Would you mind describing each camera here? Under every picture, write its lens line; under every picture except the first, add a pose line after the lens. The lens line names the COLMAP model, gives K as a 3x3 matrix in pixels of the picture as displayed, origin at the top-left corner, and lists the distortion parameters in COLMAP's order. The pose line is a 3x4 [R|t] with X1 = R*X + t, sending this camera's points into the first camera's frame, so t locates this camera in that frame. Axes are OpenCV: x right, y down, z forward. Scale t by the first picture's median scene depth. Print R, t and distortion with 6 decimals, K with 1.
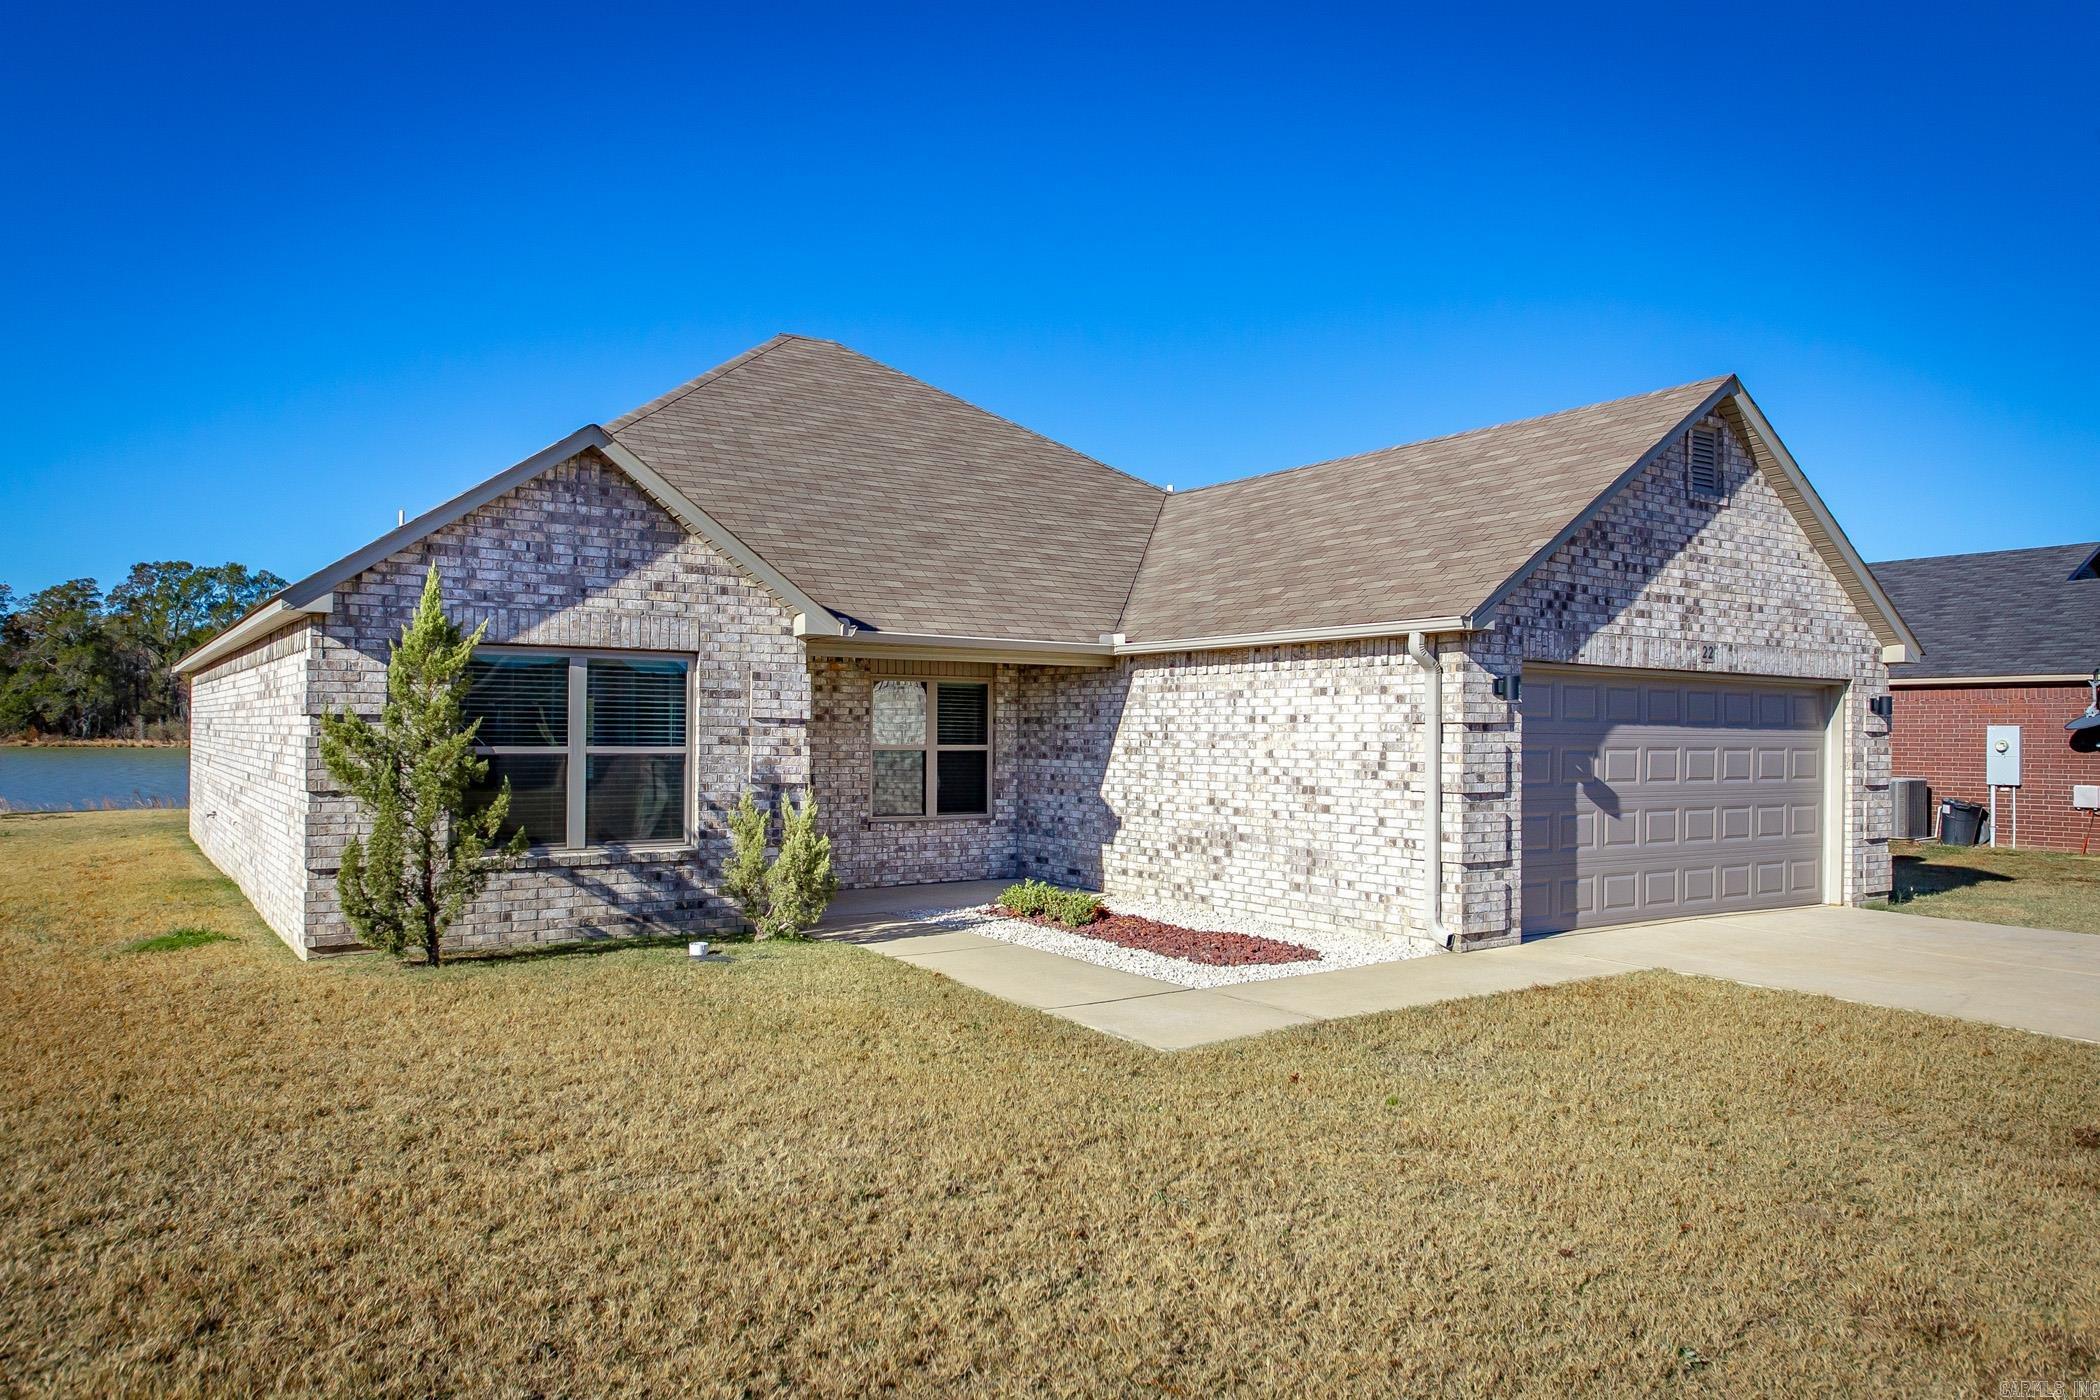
lens RADIAL K [[1356.8, 0, 1049.9], [0, 1356.8, 710.9], [0, 0, 1]] dist [-0.002031, 0.000743]
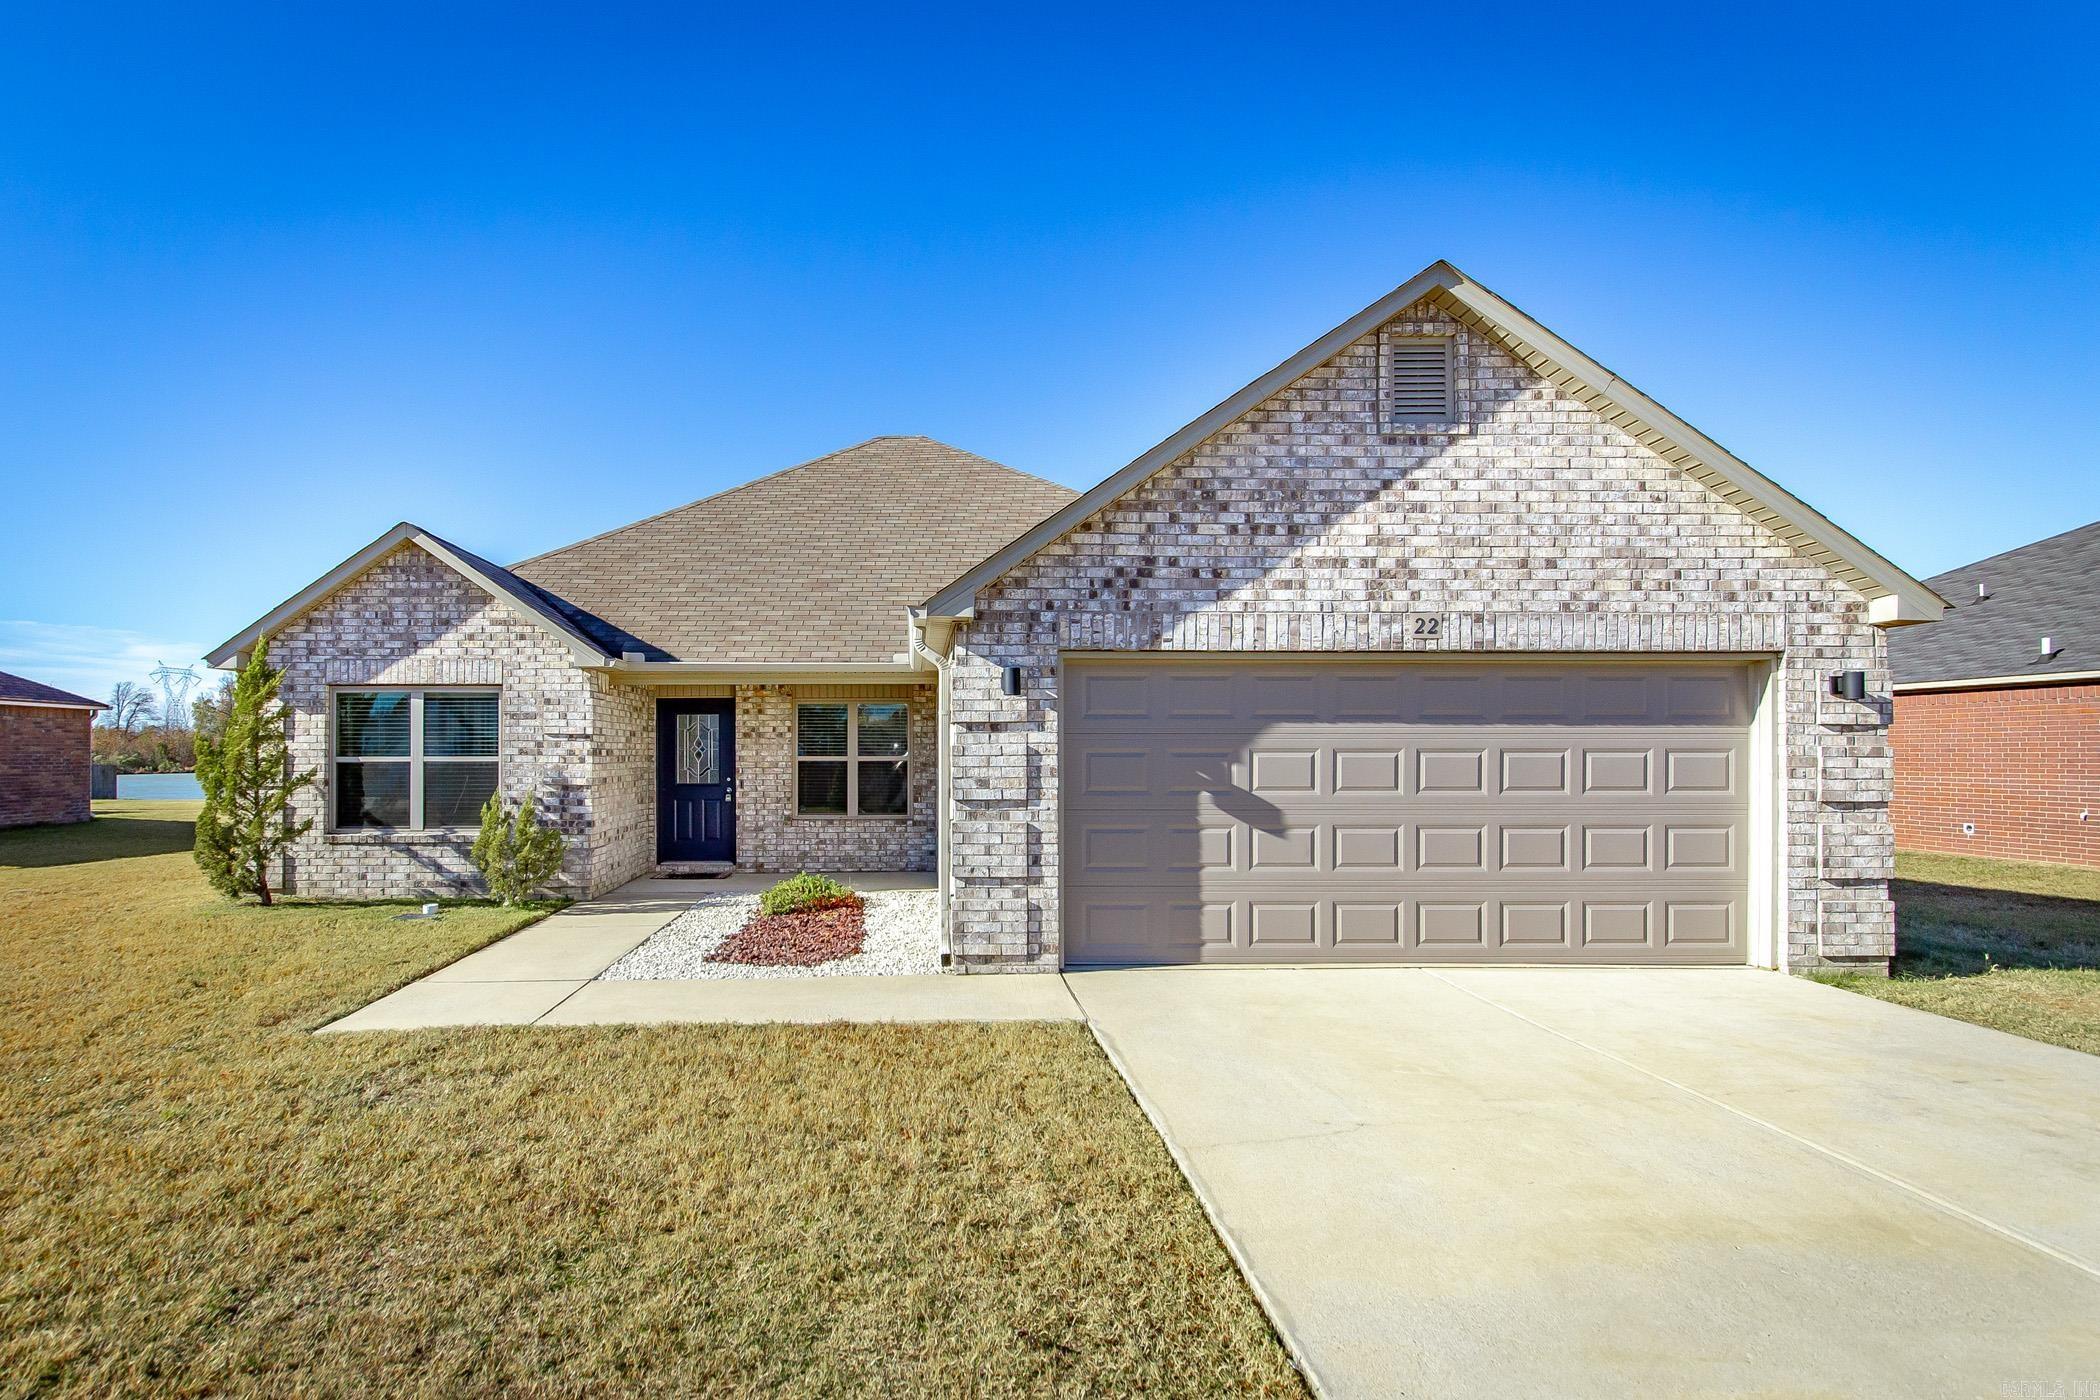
lens RADIAL K [[1004.9, 0, 980.7], [0, 1004.9, 742.3], [0, 0, 1]] dist [-0.001031, -0.000101]
pose [[0.843109, -0.016392, -0.537493, 0.630899], [0.017643, 0.999840, -0.002818, 0.022555], [0.537454, -0.007107, 0.843263, 0.408998]]
